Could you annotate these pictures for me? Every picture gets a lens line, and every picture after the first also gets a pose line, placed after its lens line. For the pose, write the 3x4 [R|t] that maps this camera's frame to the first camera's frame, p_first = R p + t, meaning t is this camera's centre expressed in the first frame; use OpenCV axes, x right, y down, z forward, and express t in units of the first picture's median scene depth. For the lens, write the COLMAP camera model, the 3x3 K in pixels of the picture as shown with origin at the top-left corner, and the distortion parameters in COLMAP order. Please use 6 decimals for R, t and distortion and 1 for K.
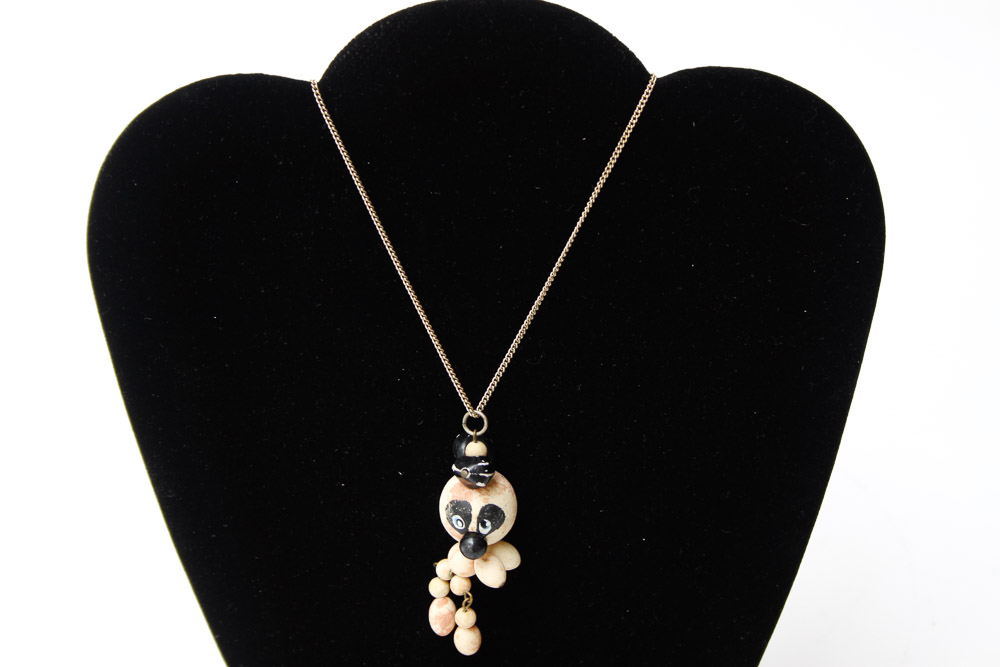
lens RADIAL K [[2283.0, 0, 501.6], [0, 2283.0, 333.4], [0, 0, 1]] dist [0.021629, 0.000000]
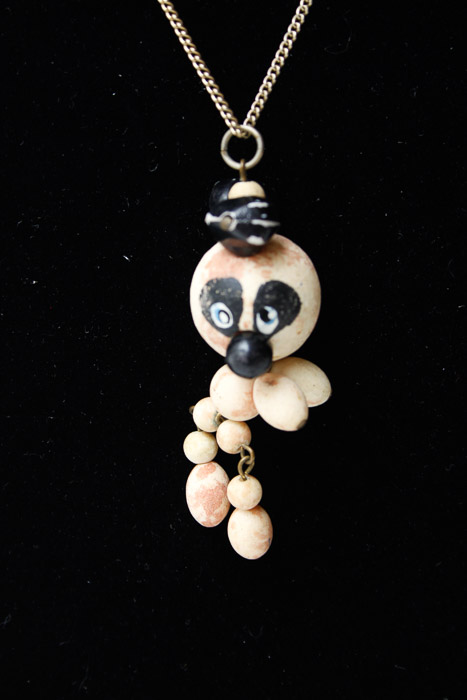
lens RADIAL K [[1743.5, 0, 231.9], [0, 1743.5, 349.9], [0, 0, 1]] dist [0.065300, 0.000000]
pose [[0.998075, -0.048506, -0.038654, 0.000573], [0.046379, 0.997456, -0.054132, 0.114591], [0.041181, 0.052235, 0.997785, 0.548088]]
